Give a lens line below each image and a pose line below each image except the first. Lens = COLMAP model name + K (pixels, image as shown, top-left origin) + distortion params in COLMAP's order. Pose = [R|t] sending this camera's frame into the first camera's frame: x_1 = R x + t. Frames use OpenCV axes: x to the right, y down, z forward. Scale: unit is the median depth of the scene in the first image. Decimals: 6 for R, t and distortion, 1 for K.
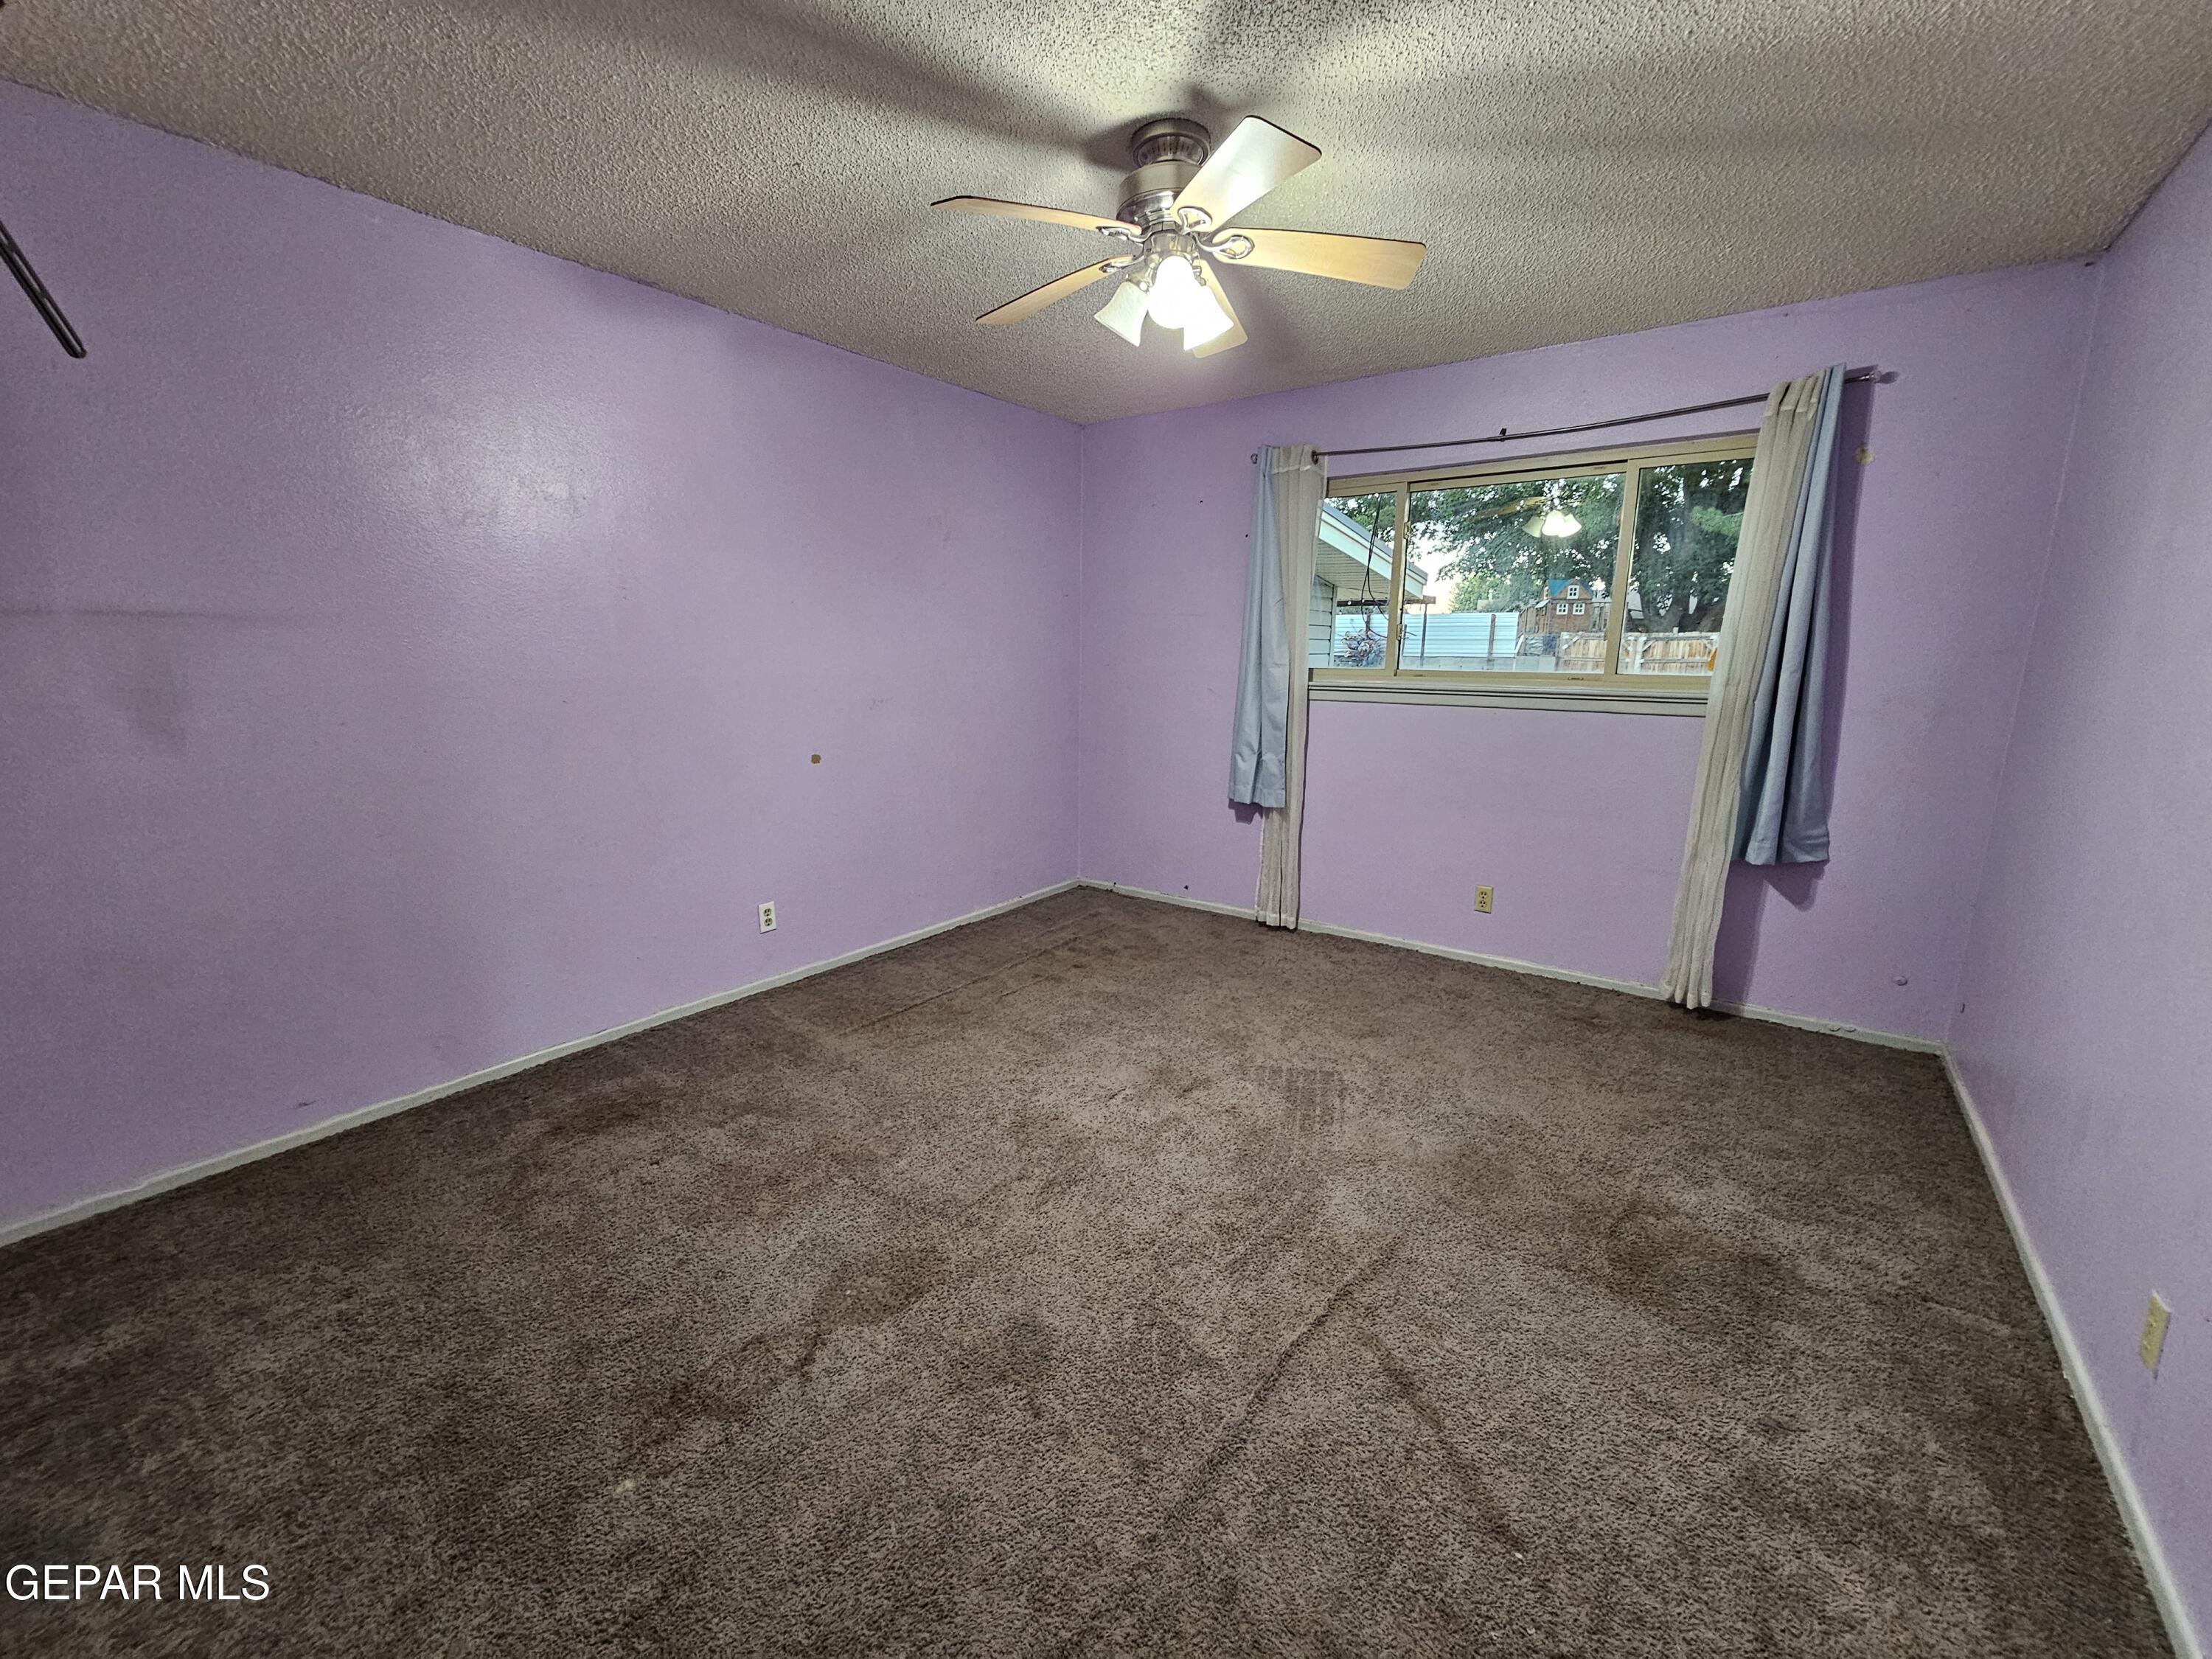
lens RADIAL K [[903.6, 0, 1098.2], [0, 903.6, 833.9], [0, 0, 1]] dist [-0.000114, 0.000068]
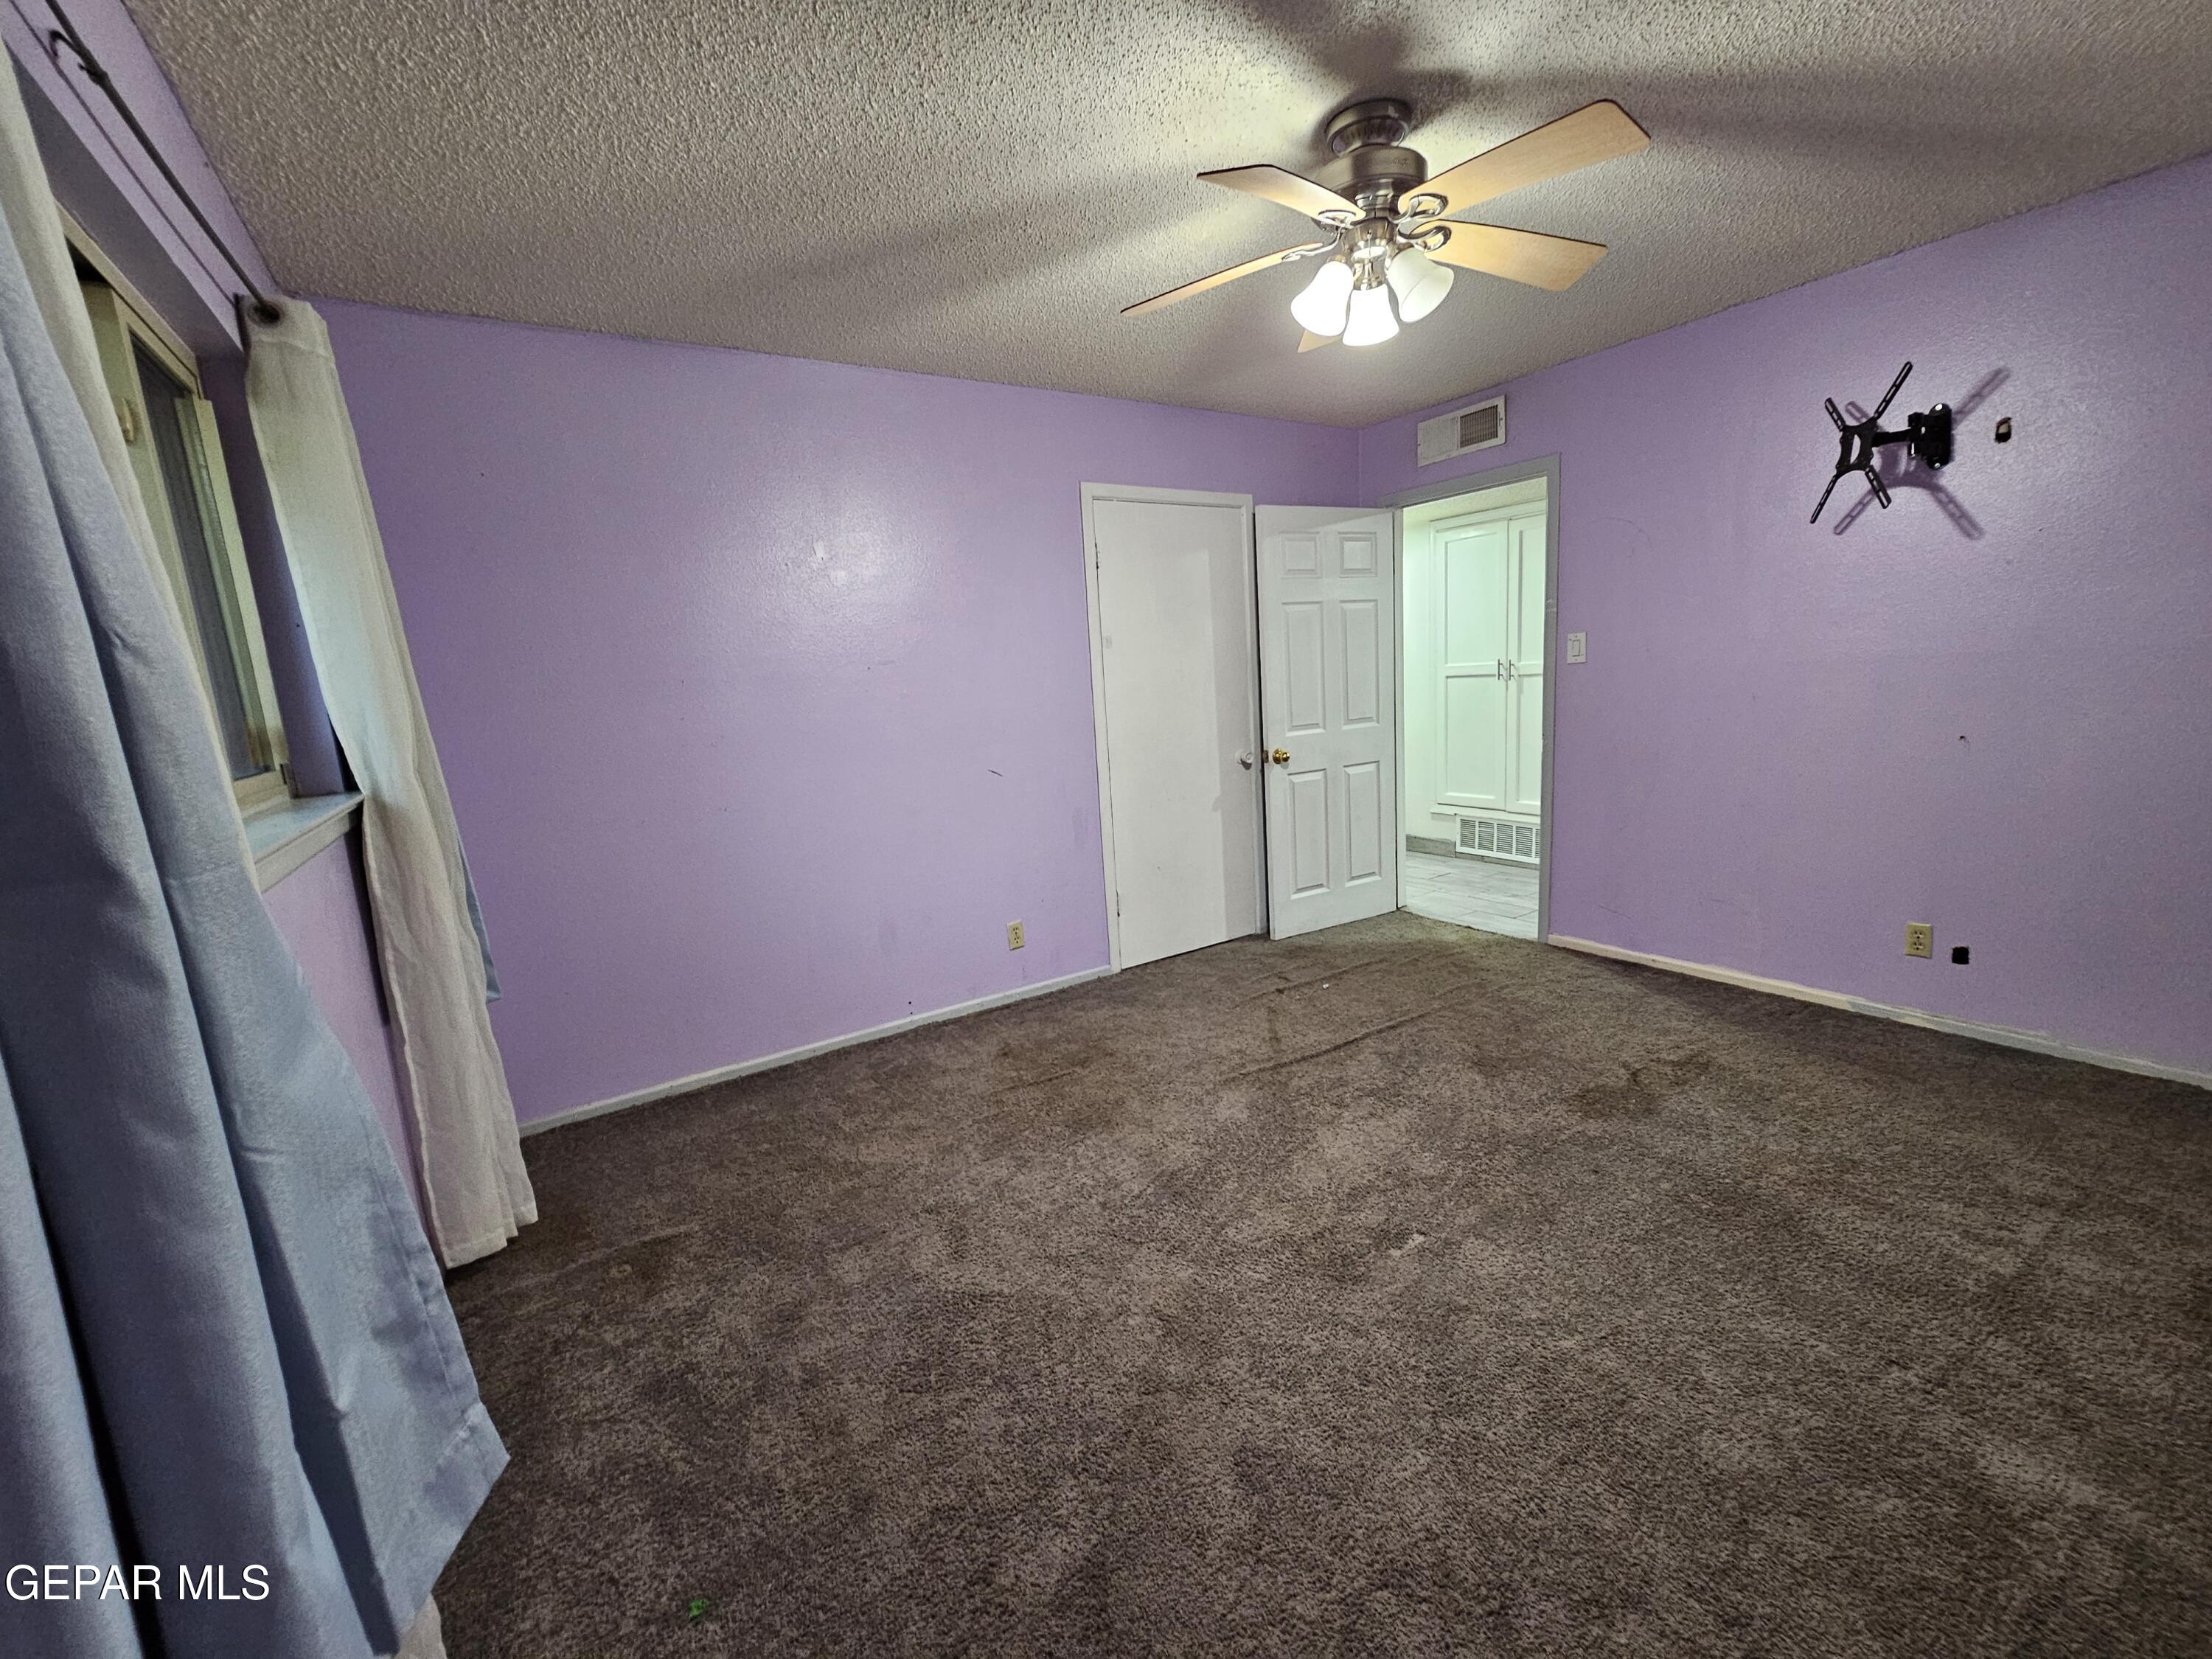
lens RADIAL K [[903.6, 0, 1098.2], [0, 903.6, 833.9], [0, 0, 1]] dist [-0.000114, 0.000068]
pose [[-0.931800, -0.006165, 0.362921, -0.005776], [0.131690, 0.925986, 0.353846, -0.429352], [-0.338241, 0.377507, -0.862022, 2.121377]]
